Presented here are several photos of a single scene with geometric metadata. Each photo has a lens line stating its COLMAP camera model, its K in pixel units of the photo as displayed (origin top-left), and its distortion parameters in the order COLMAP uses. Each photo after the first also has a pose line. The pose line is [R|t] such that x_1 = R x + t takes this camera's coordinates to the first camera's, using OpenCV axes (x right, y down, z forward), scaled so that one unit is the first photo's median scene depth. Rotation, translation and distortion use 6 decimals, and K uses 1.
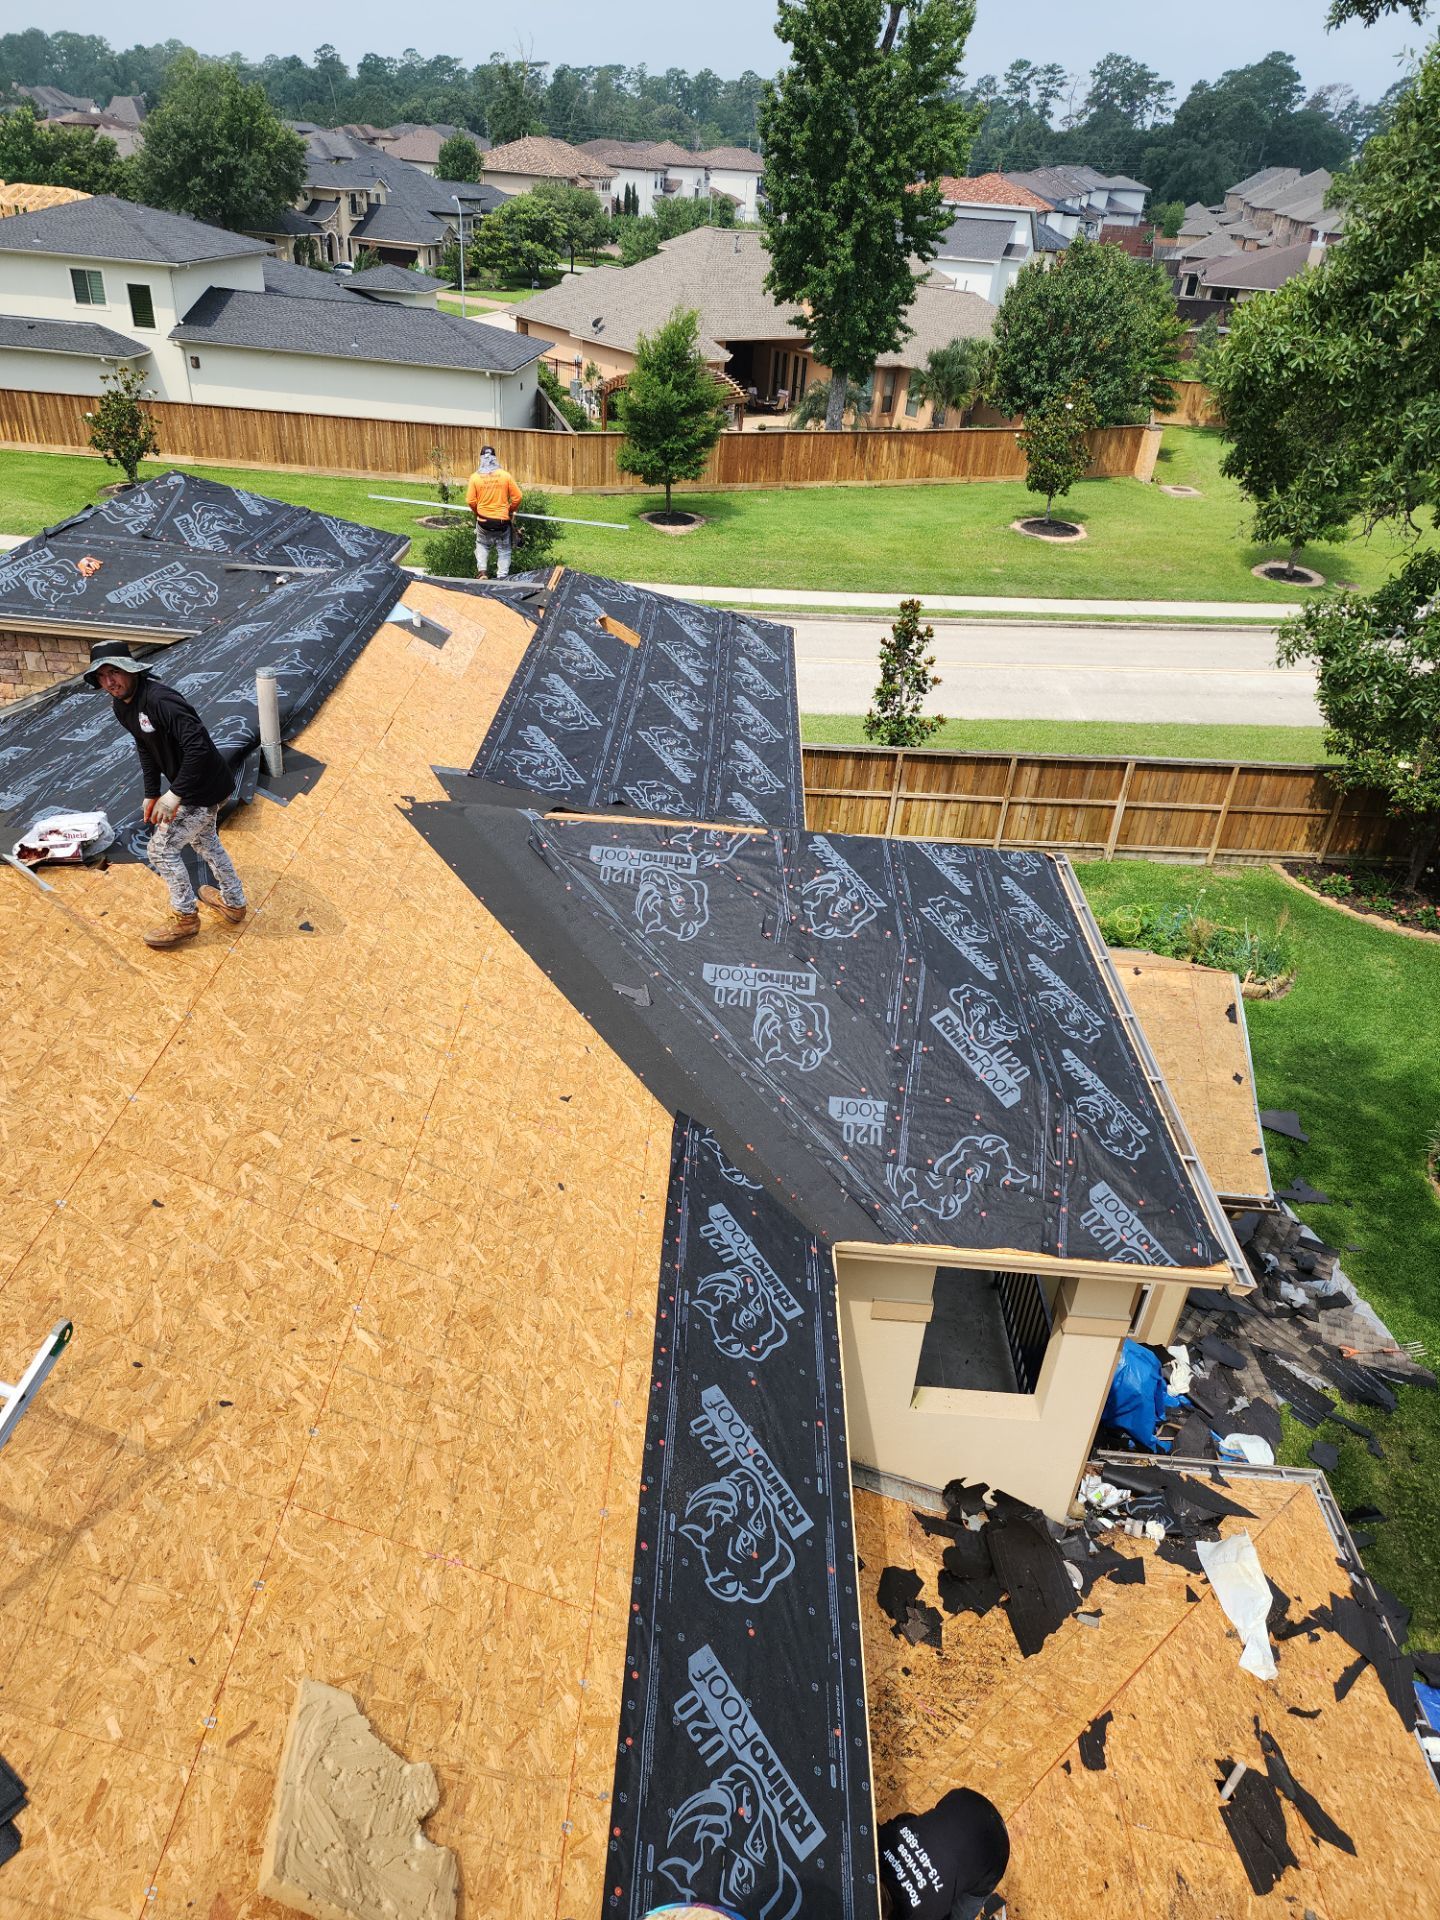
lens RADIAL K [[1268.9, 0, 722.4], [0, 1268.9, 944.9], [0, 0, 1]] dist [0.070392, -0.060550]
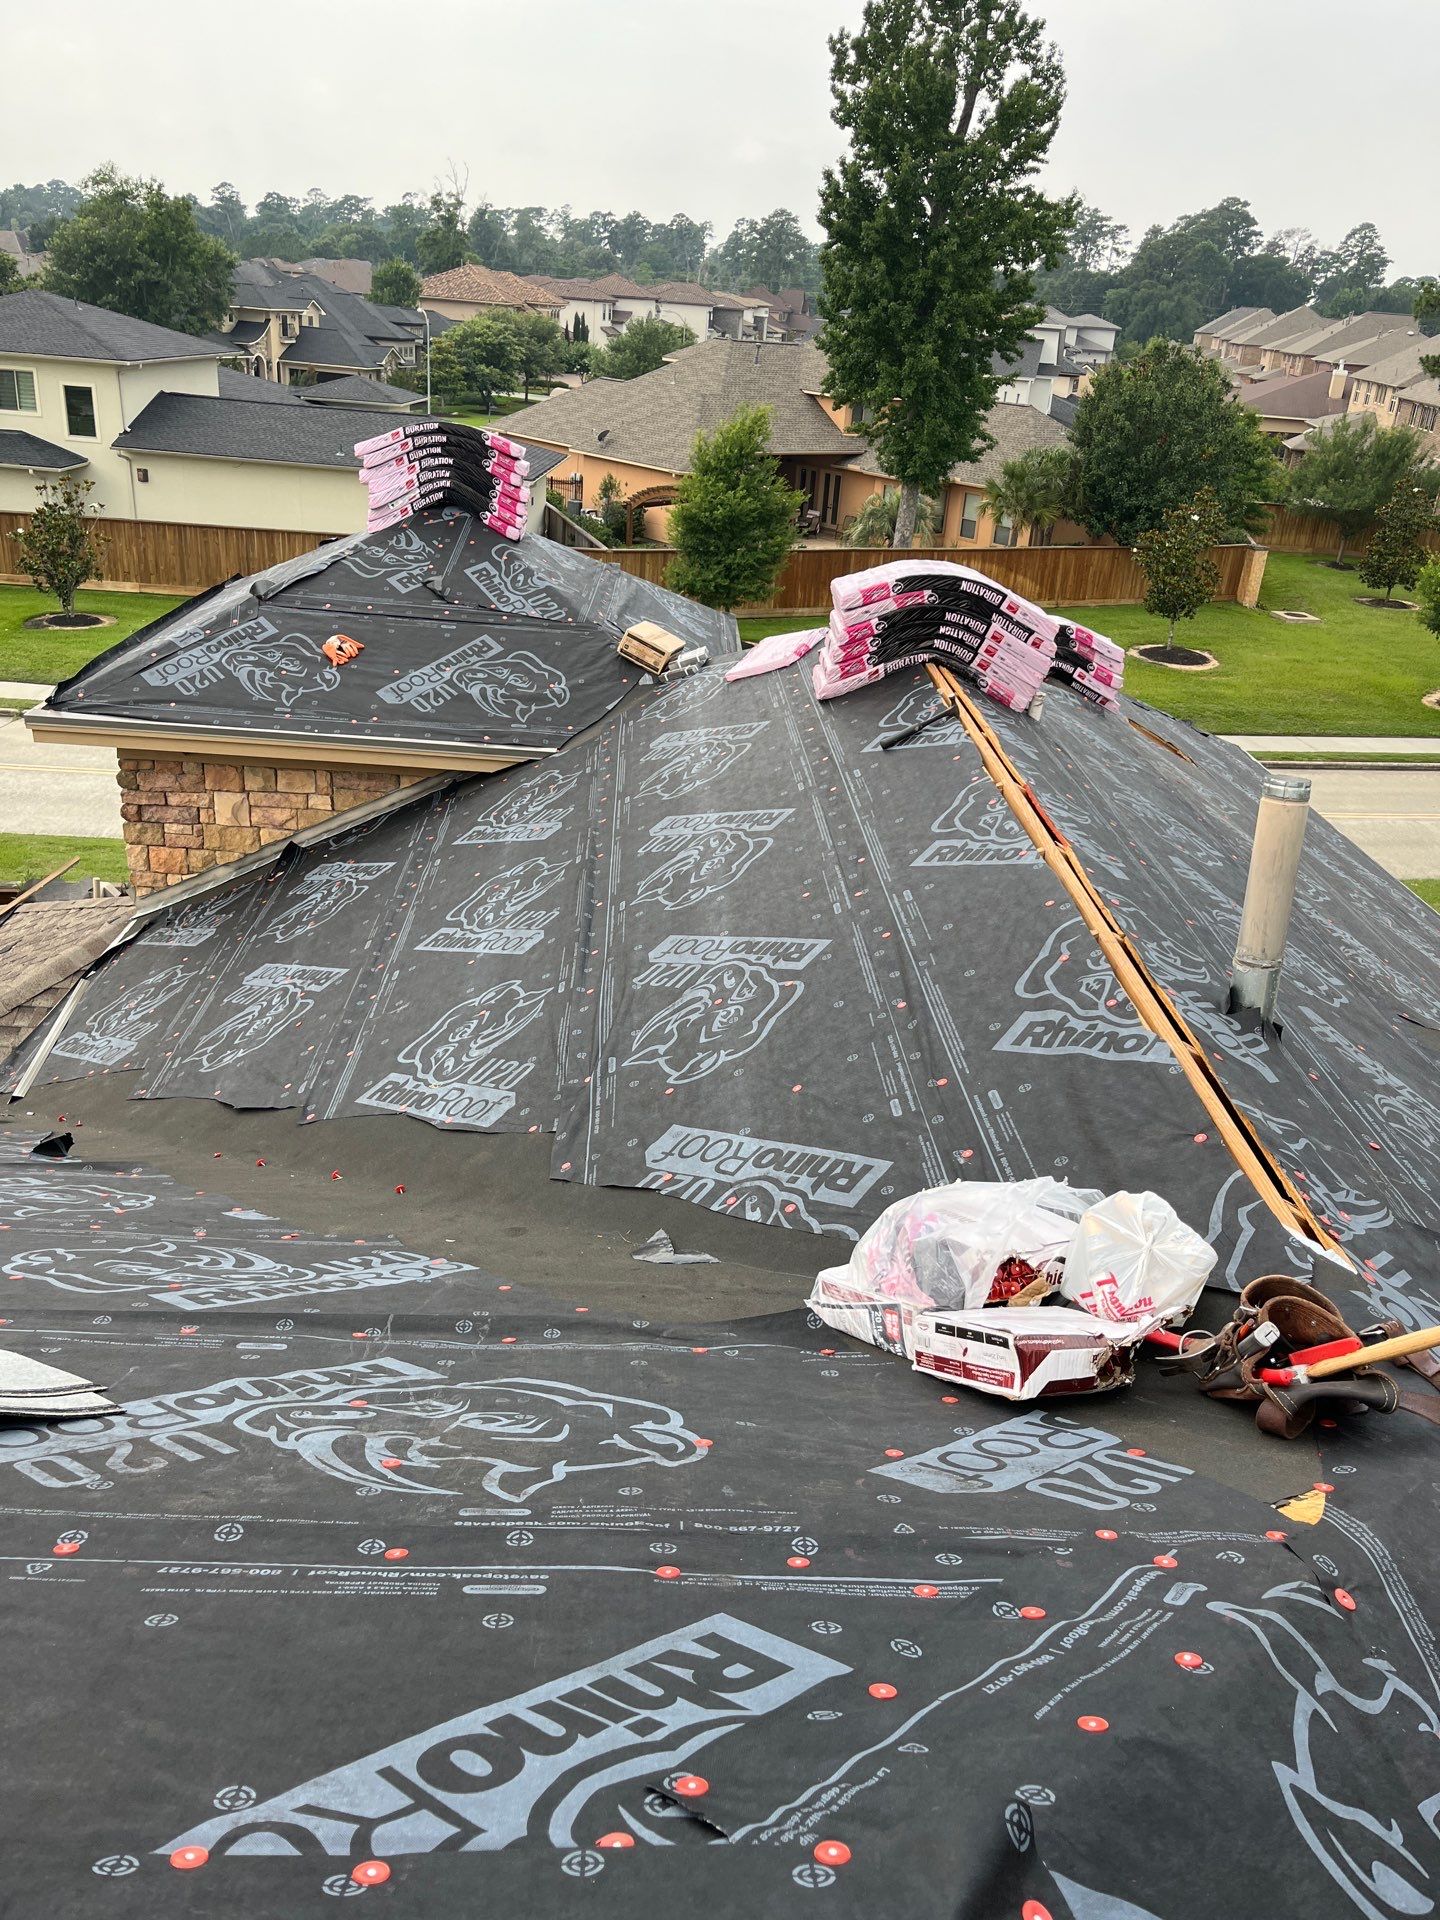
lens RADIAL K [[1437.7, 0, 745.9], [0, 1437.7, 959.0], [0, 0, 1]] dist [0.062673, -0.085358]
pose [[0.997904, -0.020804, 0.061282, -0.085438], [0.028146, 0.992194, -0.121488, -0.017104], [-0.058276, 0.122958, 0.990699, 0.088750]]
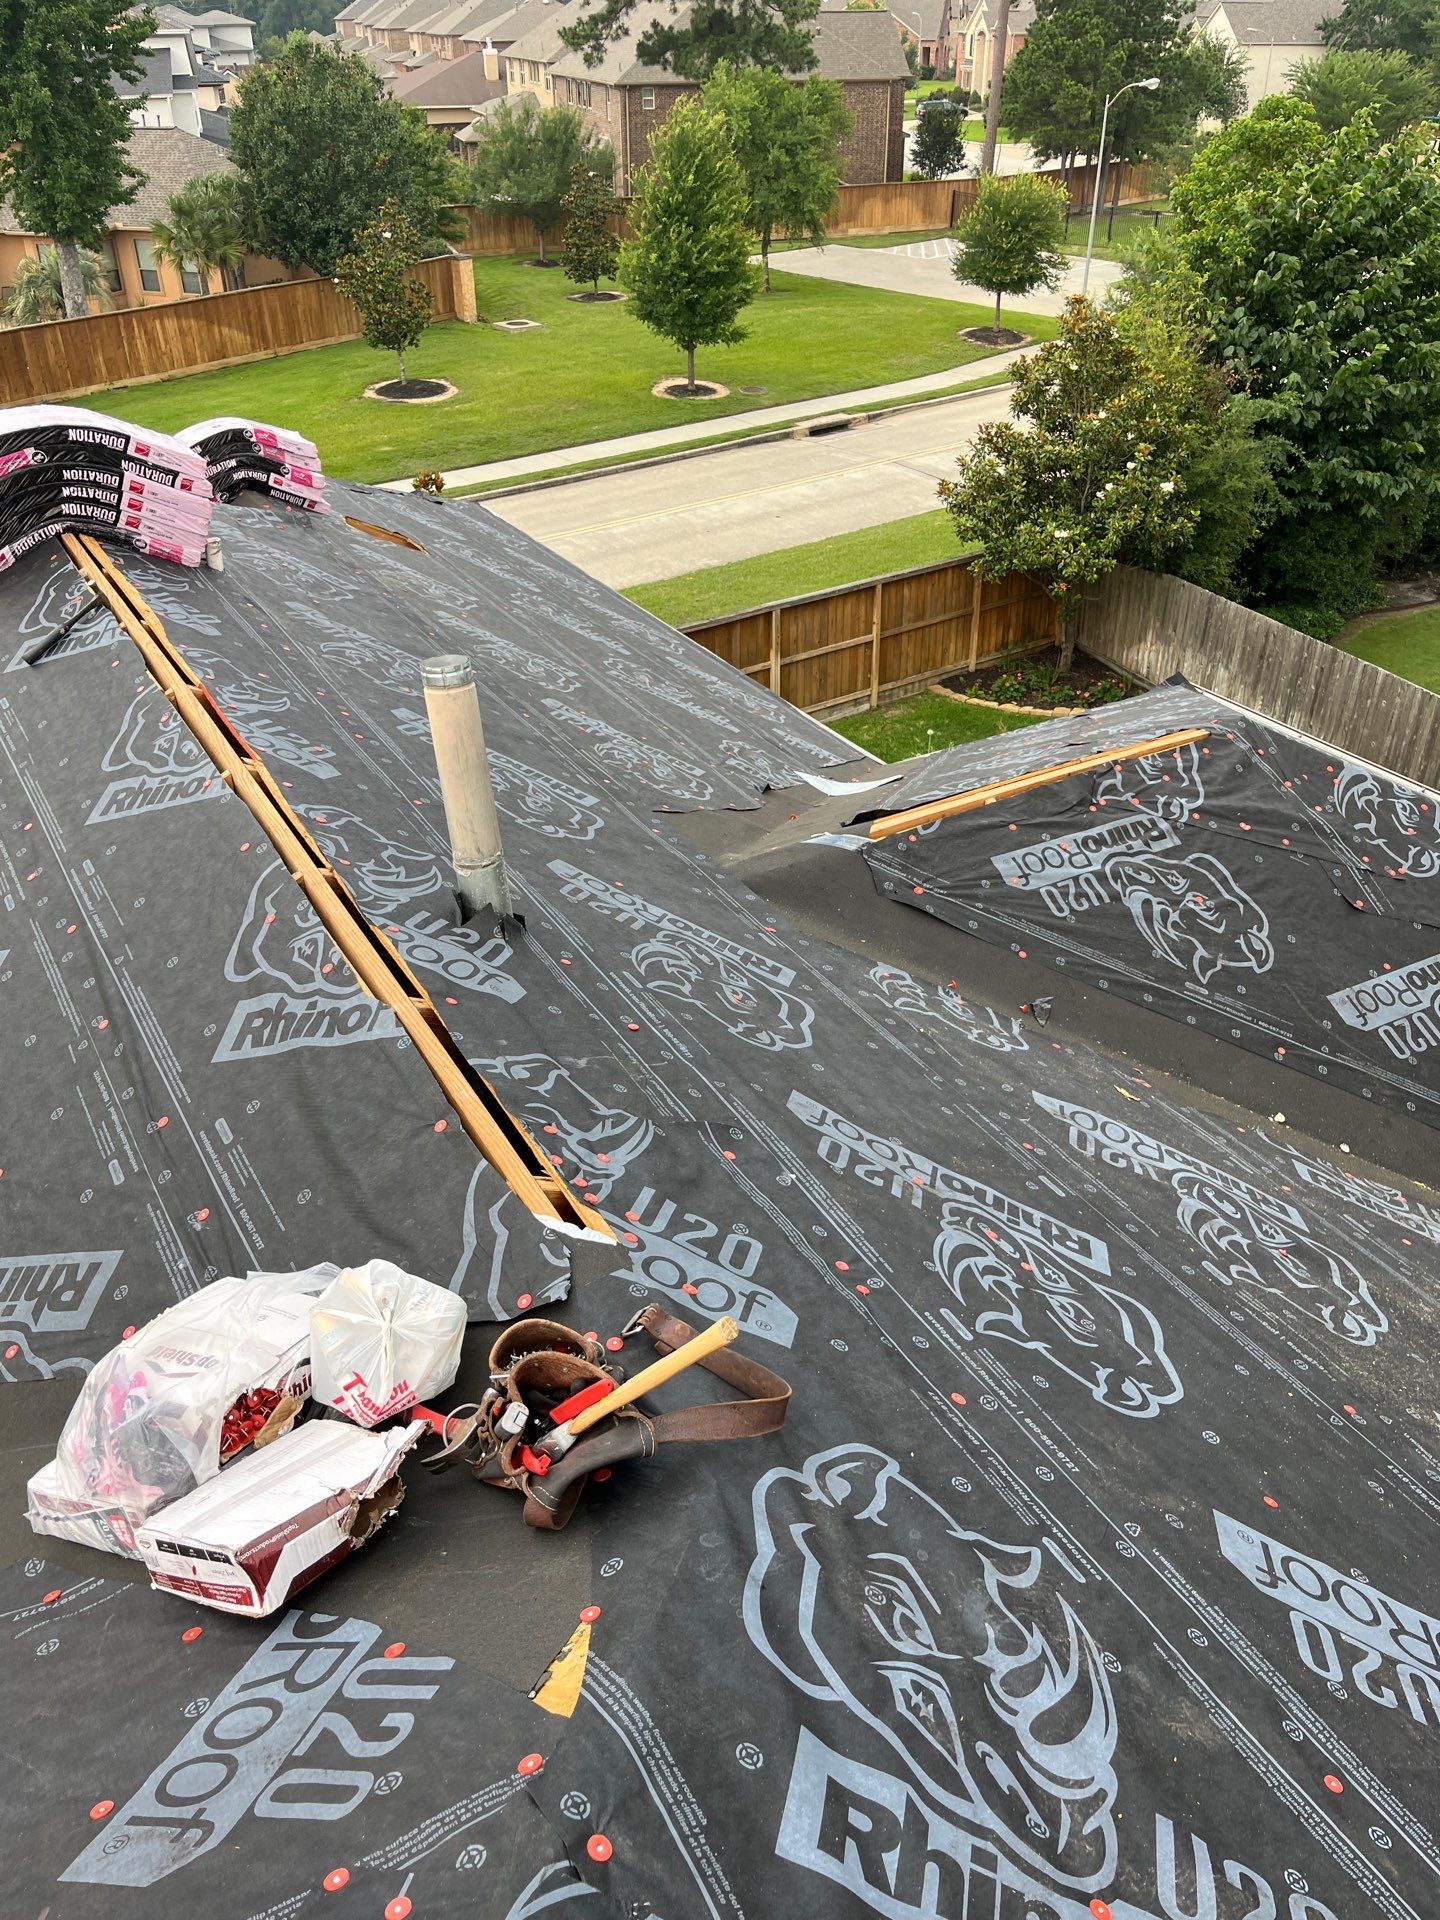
lens RADIAL K [[1437.7, 0, 710.6], [0, 1437.7, 951.7], [0, 0, 1]] dist [0.062673, -0.085358]
pose [[0.847423, -0.345496, 0.403122, -0.074947], [0.331231, 0.937447, 0.107143, -0.024399], [-0.414923, 0.042731, 0.908853, 0.094094]]
